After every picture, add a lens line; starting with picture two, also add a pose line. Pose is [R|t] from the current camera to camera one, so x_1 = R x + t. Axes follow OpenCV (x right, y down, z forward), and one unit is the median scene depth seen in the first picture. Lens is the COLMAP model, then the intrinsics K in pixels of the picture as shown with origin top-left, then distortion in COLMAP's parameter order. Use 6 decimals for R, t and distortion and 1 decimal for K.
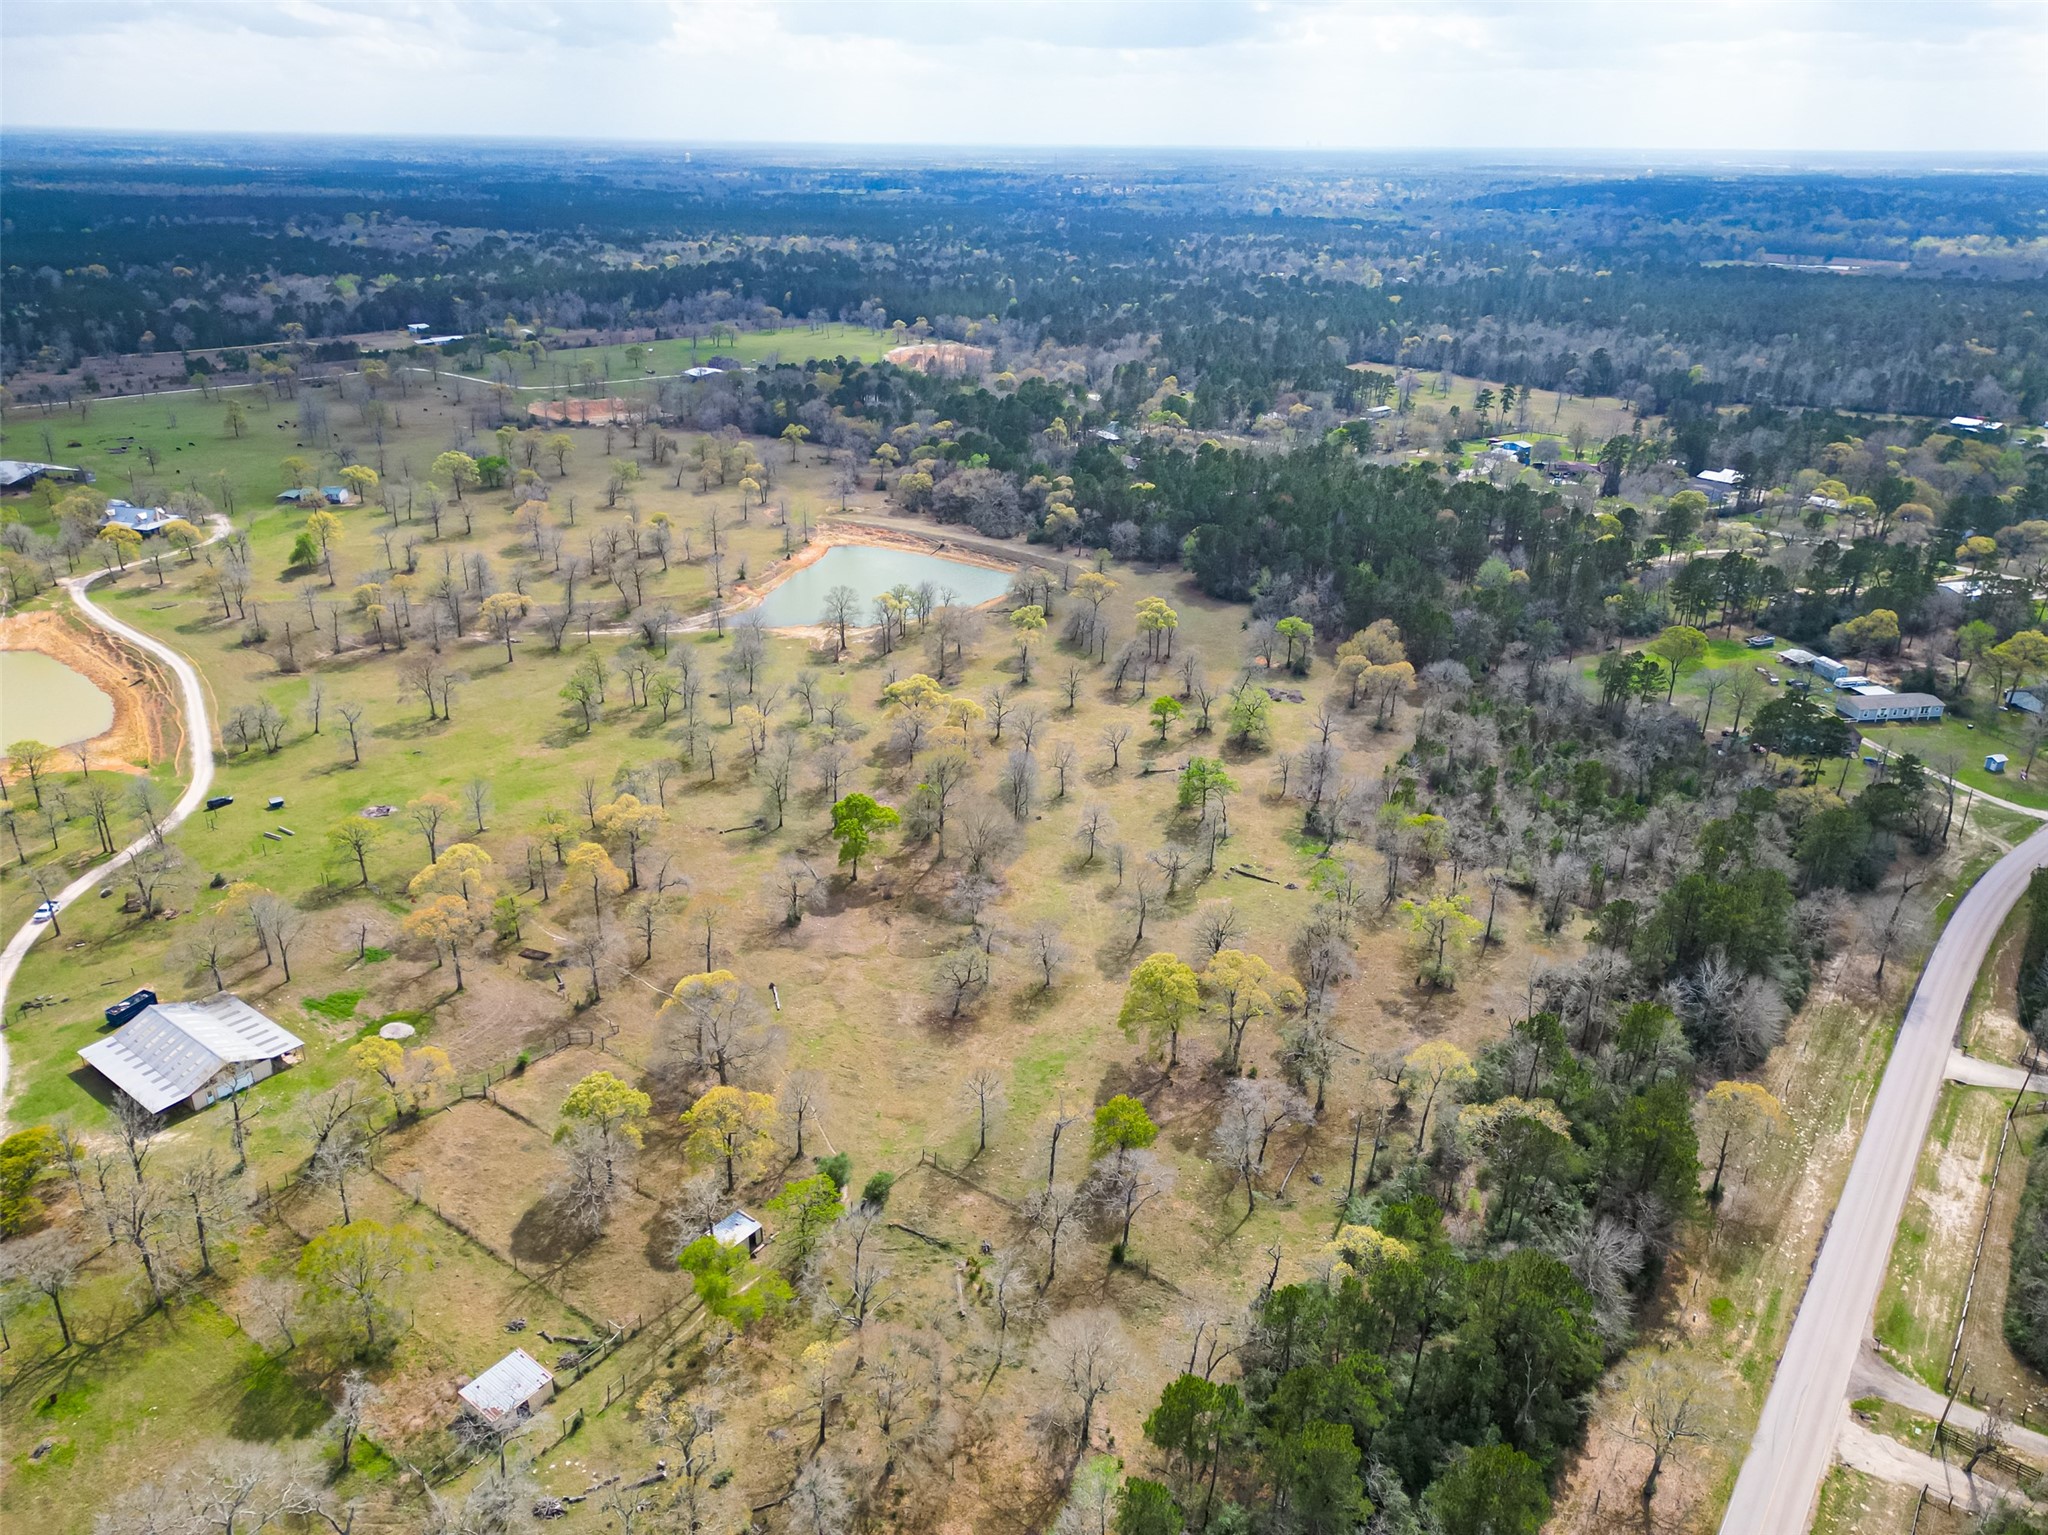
lens RADIAL K [[1423.3, 0, 1020.0], [0, 1423.3, 773.3], [0, 0, 1]] dist [0.080115, -0.078492]
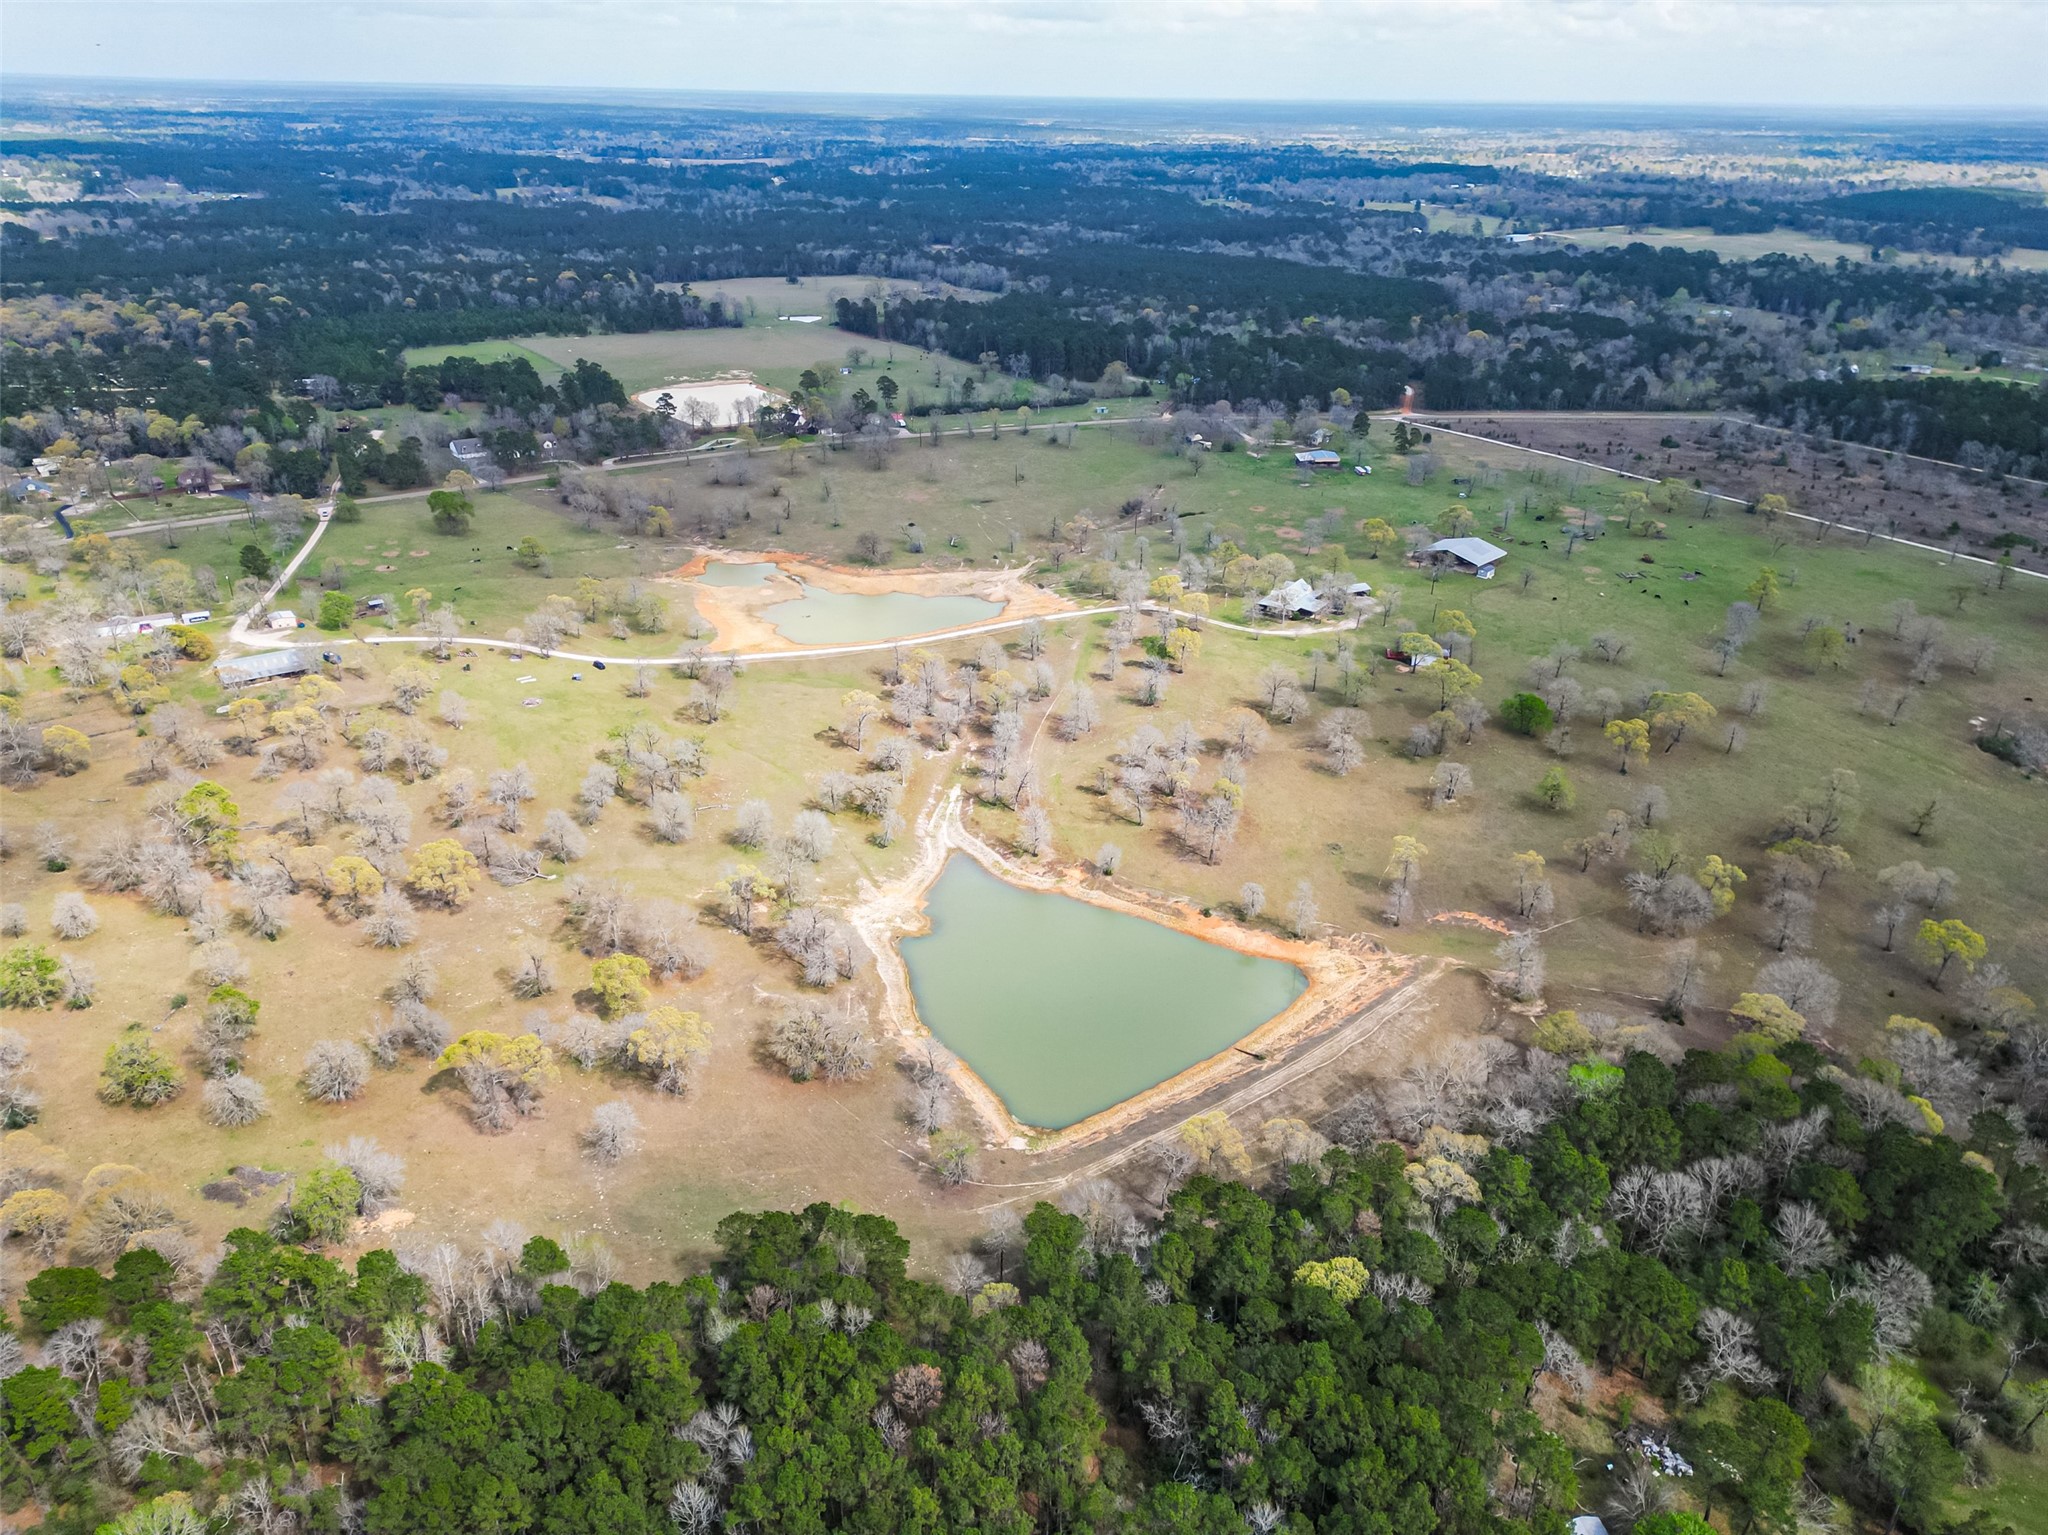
lens RADIAL K [[1428.0, 0, 1019.7], [0, 1428.0, 769.3], [0, 0, 1]] dist [0.073162, -0.067467]
pose [[-0.287389, 0.396363, -0.871954, 0.546512], [-0.404718, 0.774845, 0.485612, -0.627093], [0.868108, 0.492455, -0.062267, 1.153567]]
